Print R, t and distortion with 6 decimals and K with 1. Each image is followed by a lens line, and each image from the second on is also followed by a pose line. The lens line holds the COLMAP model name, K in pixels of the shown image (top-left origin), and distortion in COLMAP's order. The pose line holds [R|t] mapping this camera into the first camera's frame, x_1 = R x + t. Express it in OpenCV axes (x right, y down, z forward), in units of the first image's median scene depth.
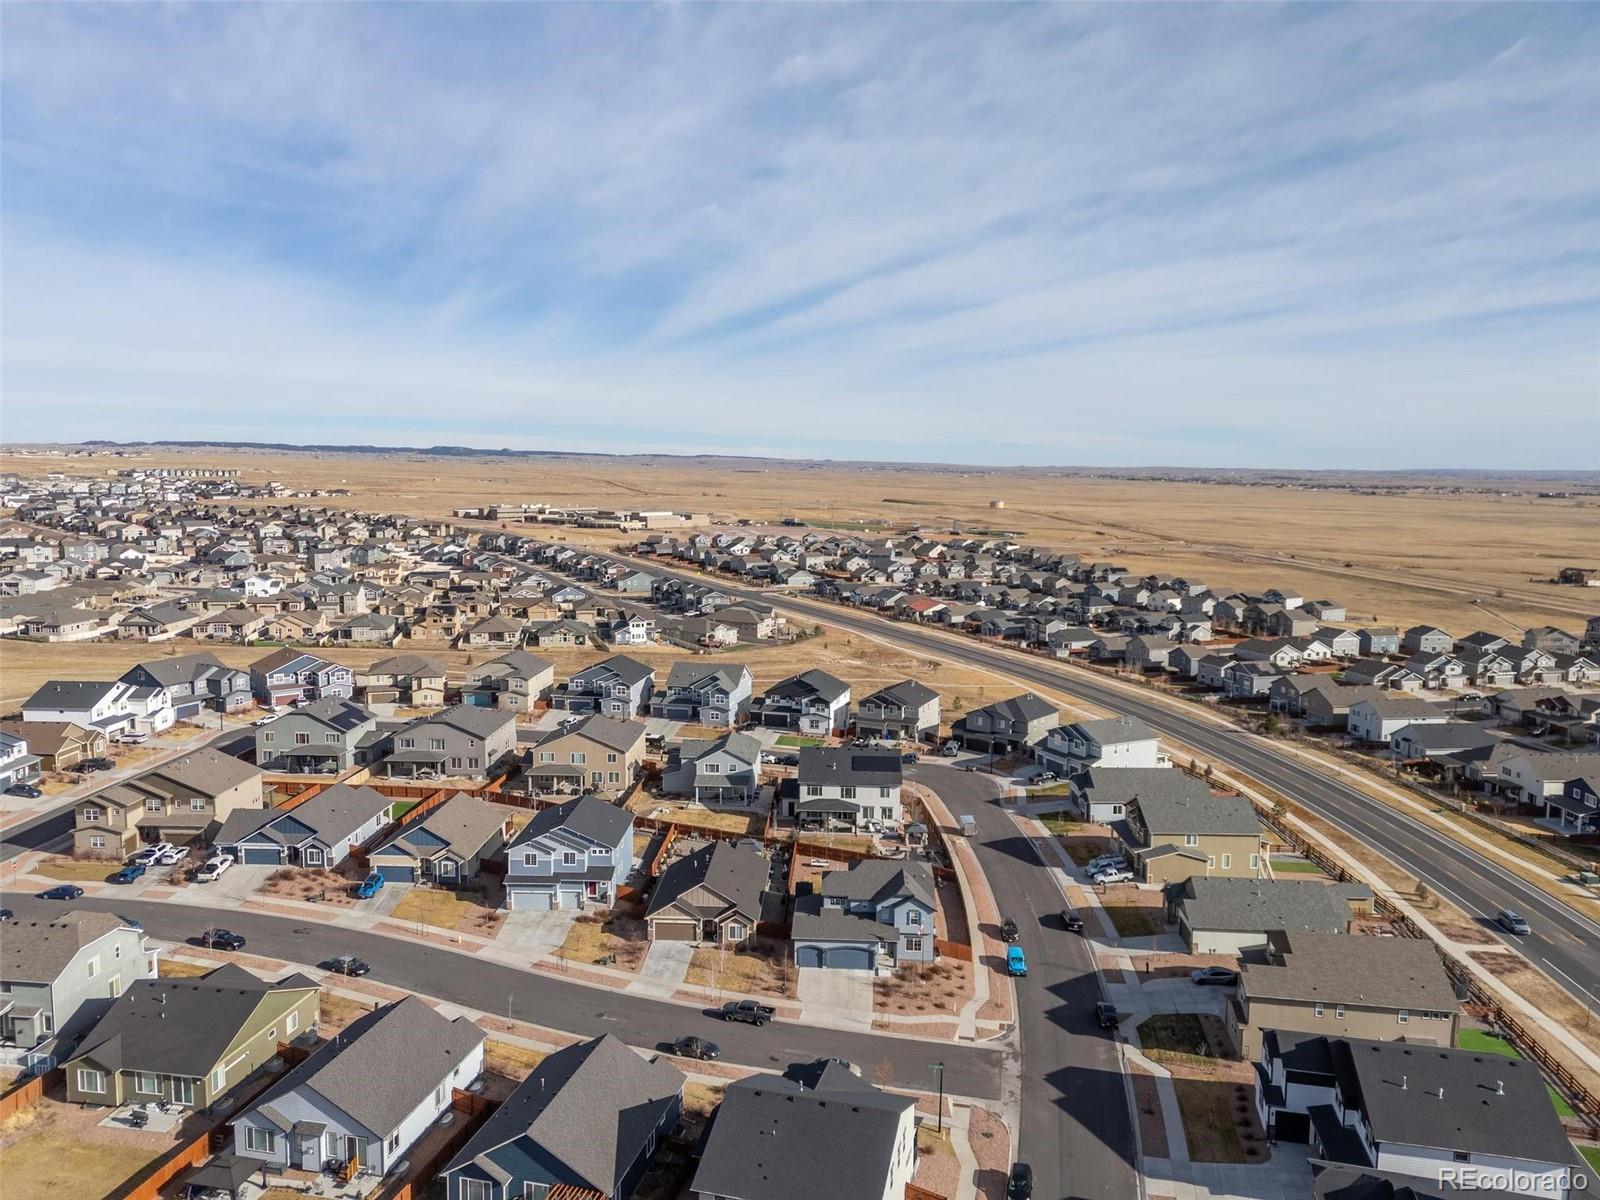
lens RADIAL K [[1170.6, 0, 797.6], [0, 1170.6, 595.1], [0, 0, 1]] dist [0.078263, -0.072875]
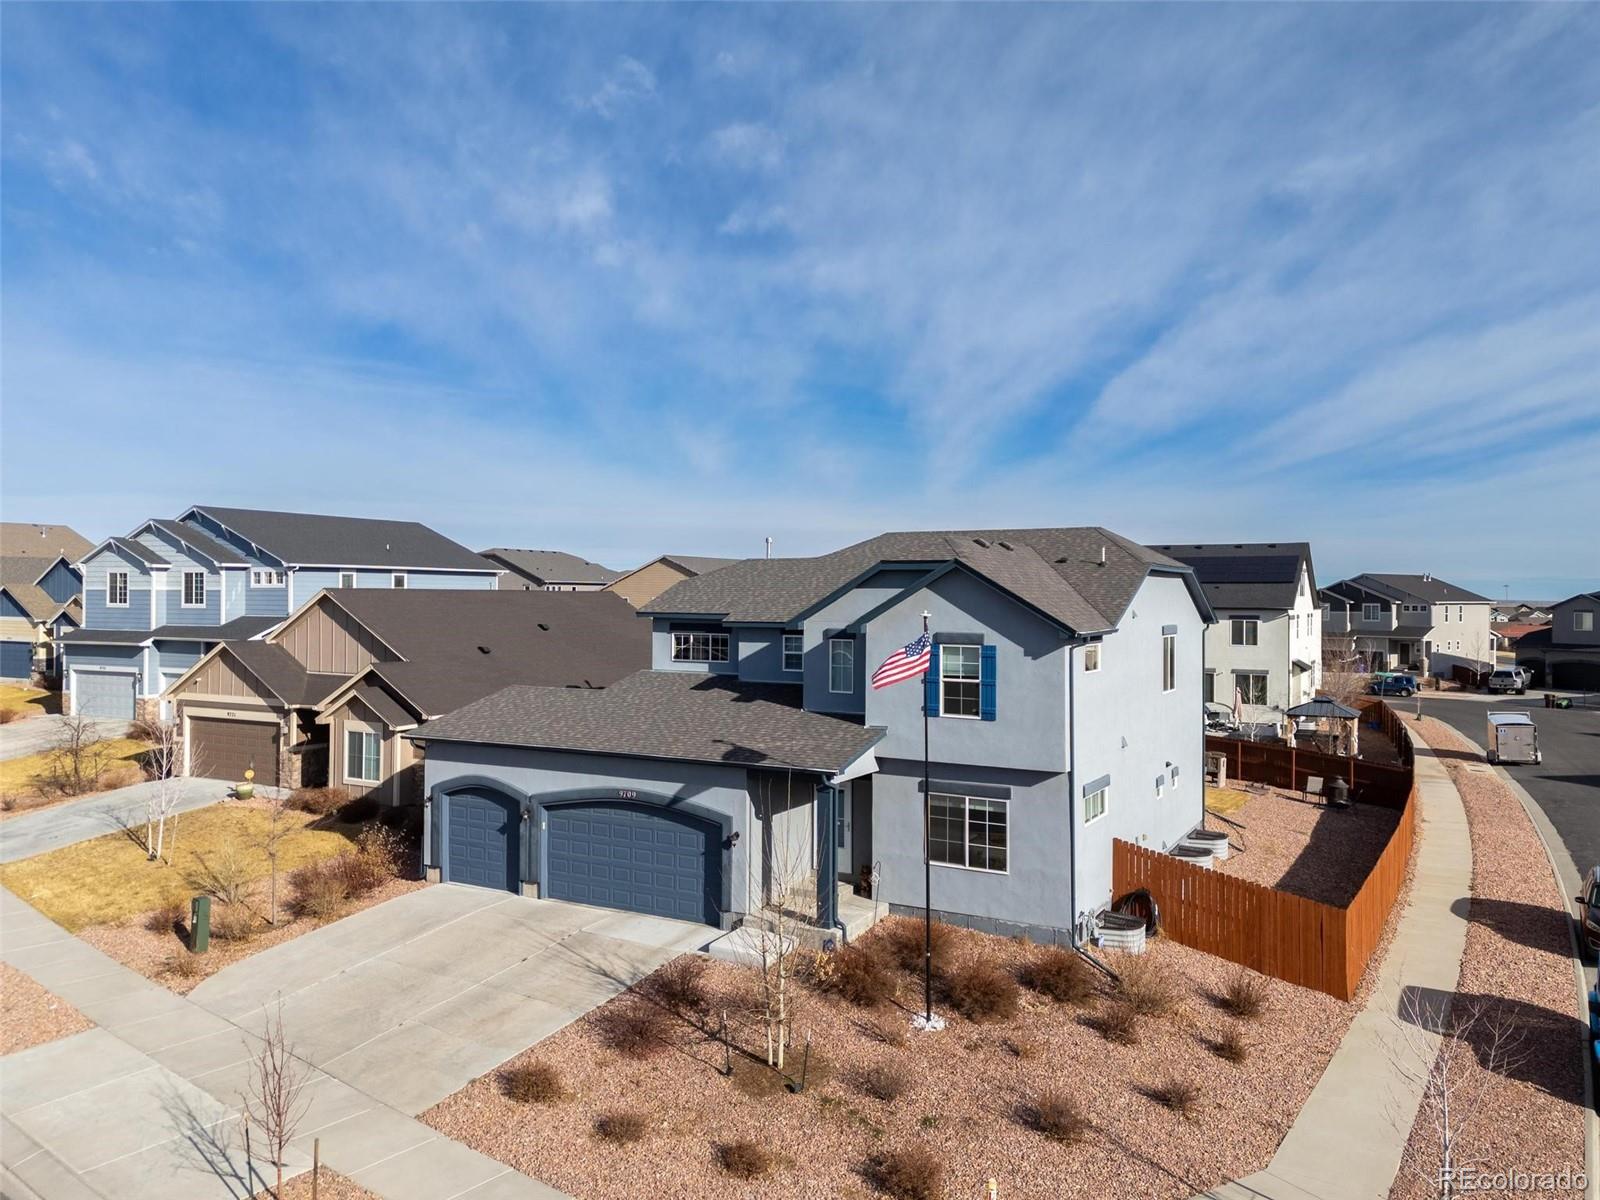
lens RADIAL K [[1170.6, 0, 797.6], [0, 1170.6, 595.1], [0, 0, 1]] dist [0.078263, -0.072875]
pose [[0.895091, -0.006217, -0.445840, 0.154910], [-0.048721, 0.992552, -0.111654, 0.277136], [0.443213, 0.121663, 0.888122, 0.806768]]
